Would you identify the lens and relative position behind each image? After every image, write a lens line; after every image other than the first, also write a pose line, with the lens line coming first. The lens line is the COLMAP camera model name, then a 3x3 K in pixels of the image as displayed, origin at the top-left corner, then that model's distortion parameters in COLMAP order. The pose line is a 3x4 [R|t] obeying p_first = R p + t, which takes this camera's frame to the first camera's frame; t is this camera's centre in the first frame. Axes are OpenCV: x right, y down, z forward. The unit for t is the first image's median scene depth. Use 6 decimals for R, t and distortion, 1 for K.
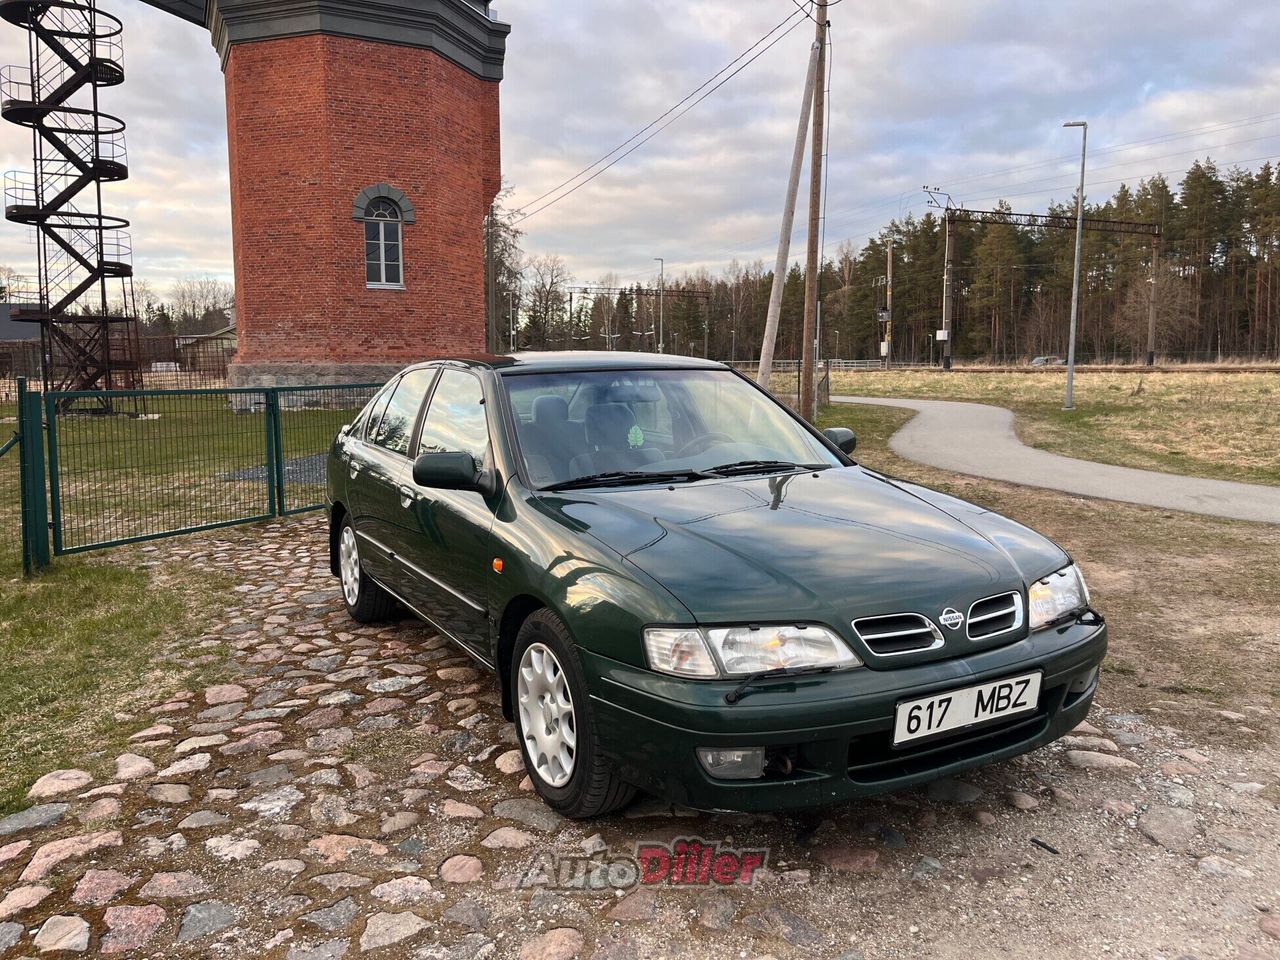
lens RADIAL K [[969.4, 0, 632.4], [0, 969.4, 475.1], [0, 0, 1]] dist [0.064521, -0.089911]
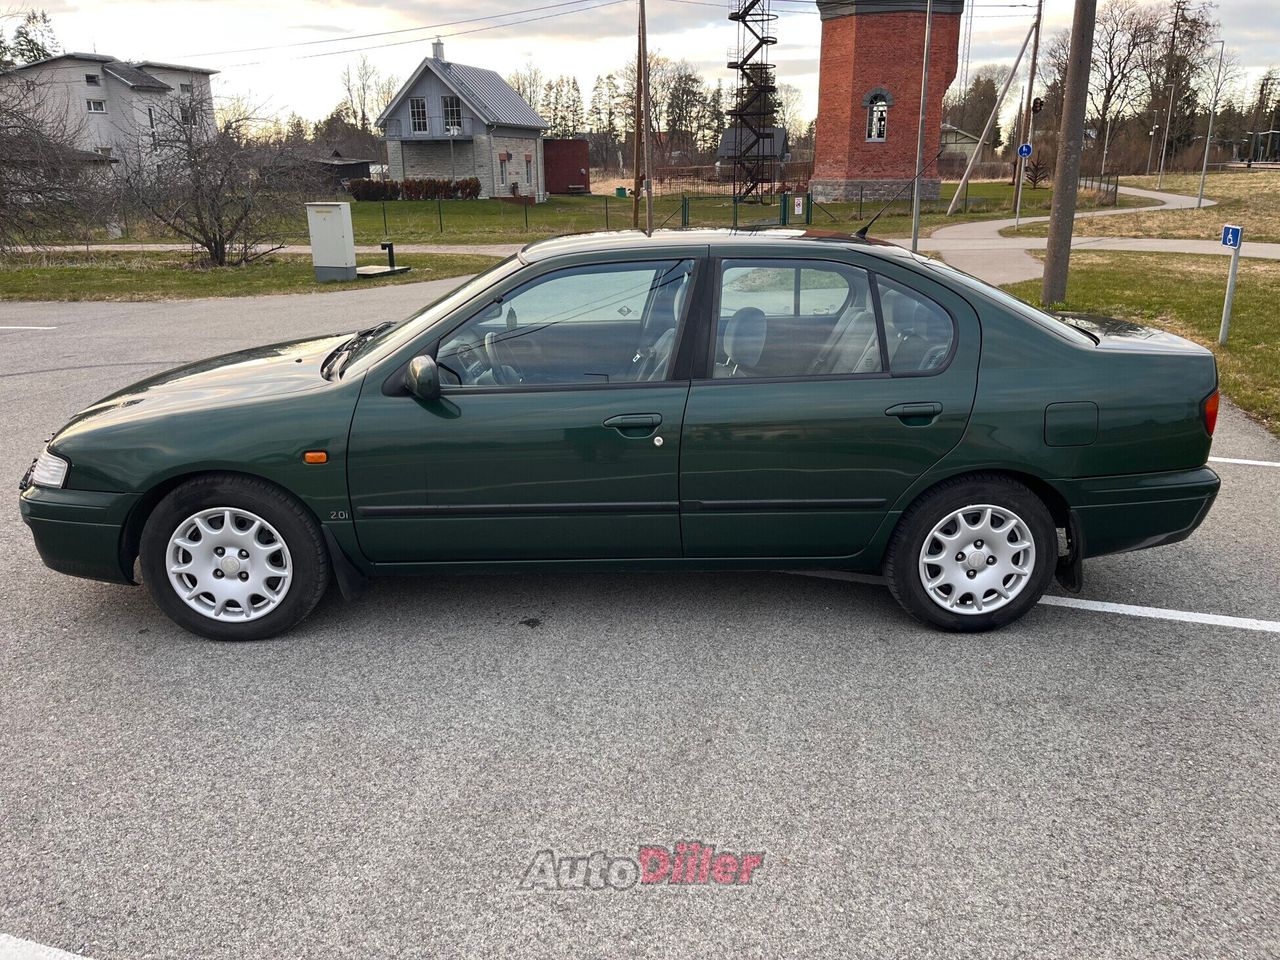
lens RADIAL K [[969.4, 0, 639.4], [0, 969.4, 475.5], [0, 0, 1]] dist [0.064521, -0.089911]
pose [[0.751475, 0.195683, -0.630075, 6.387459], [-0.063640, 0.972049, 0.225989, 0.451109], [0.656686, -0.129726, 0.742923, -7.406486]]
